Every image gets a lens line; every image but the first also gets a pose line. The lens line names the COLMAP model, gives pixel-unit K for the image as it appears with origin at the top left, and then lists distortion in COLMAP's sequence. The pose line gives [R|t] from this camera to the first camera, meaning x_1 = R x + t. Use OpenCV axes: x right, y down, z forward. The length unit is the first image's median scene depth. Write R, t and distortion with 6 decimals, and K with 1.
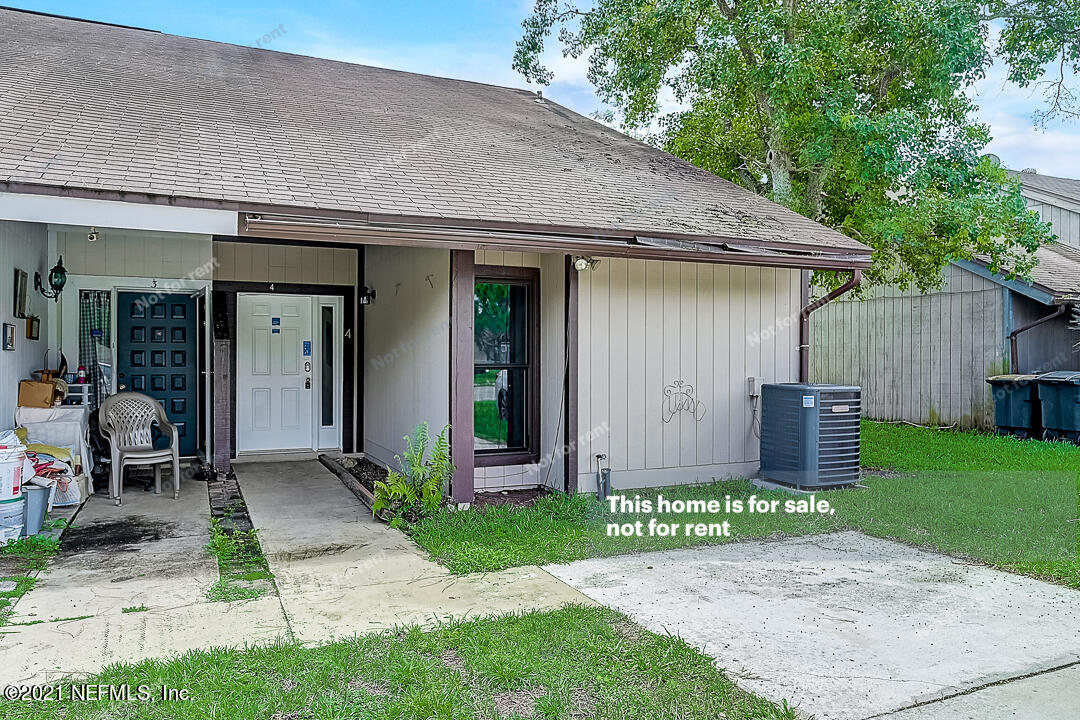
lens RADIAL K [[768.1, 0, 540.0], [0, 768.1, 360.0], [0, 0, 1]] dist [-0.000225, 0.000153]
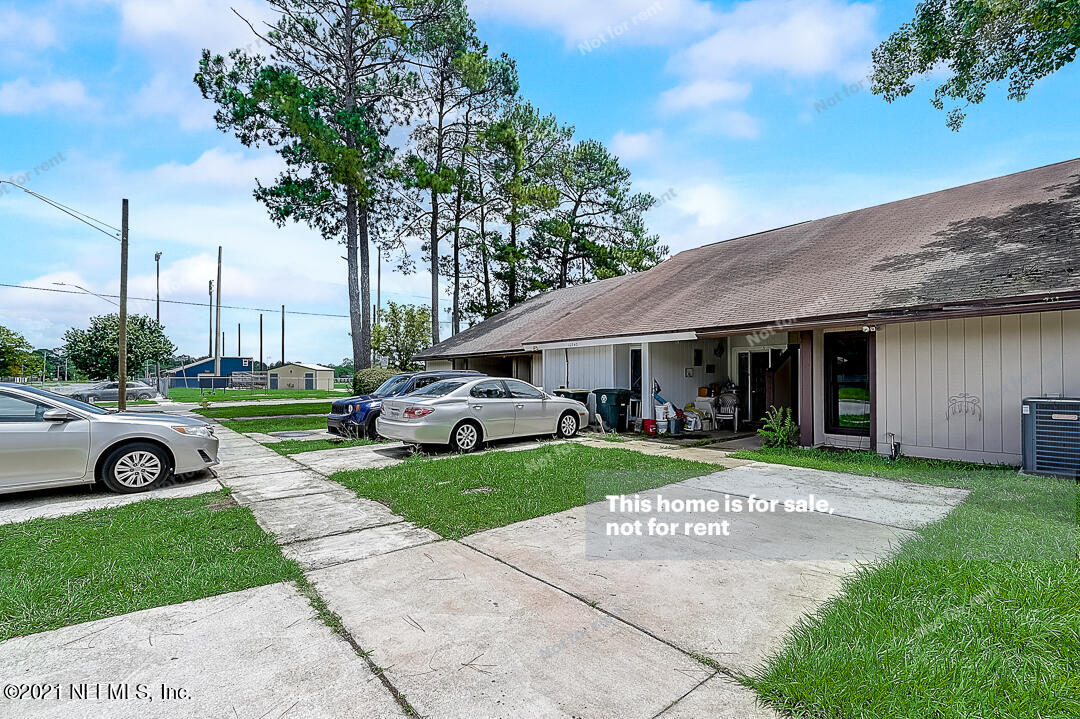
lens RADIAL K [[480.4, 0, 538.6], [0, 480.4, 396.5], [0, 0, 1]] dist [0.000677, 0.000101]
pose [[0.264416, 0.031014, -0.963910, 0.668518], [-0.001389, 0.999494, 0.031778, 0.002415], [0.964408, -0.007064, 0.264325, -0.056472]]
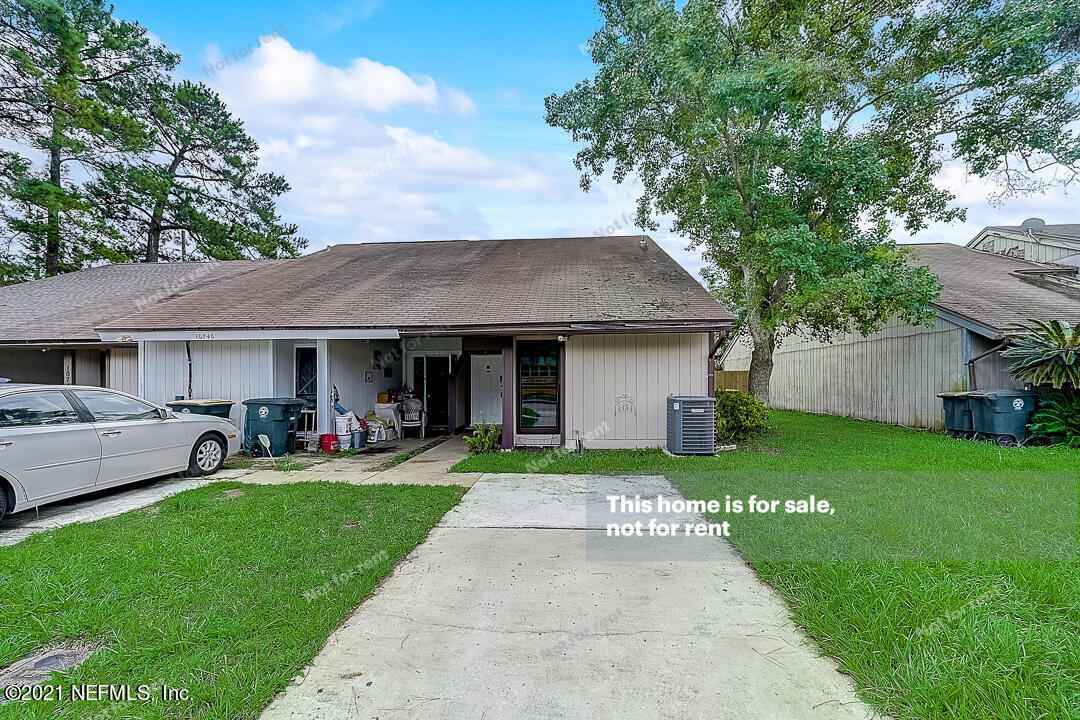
lens RADIAL K [[434.1, 0, 542.2], [0, 434.1, 383.3], [0, 0, 1]] dist [-0.000465, -0.000275]
pose [[0.879541, -0.006916, -0.475772, 0.393167], [0.008136, 0.999967, 0.000505, -0.002837], [0.475753, -0.004315, 0.879568, -0.040058]]
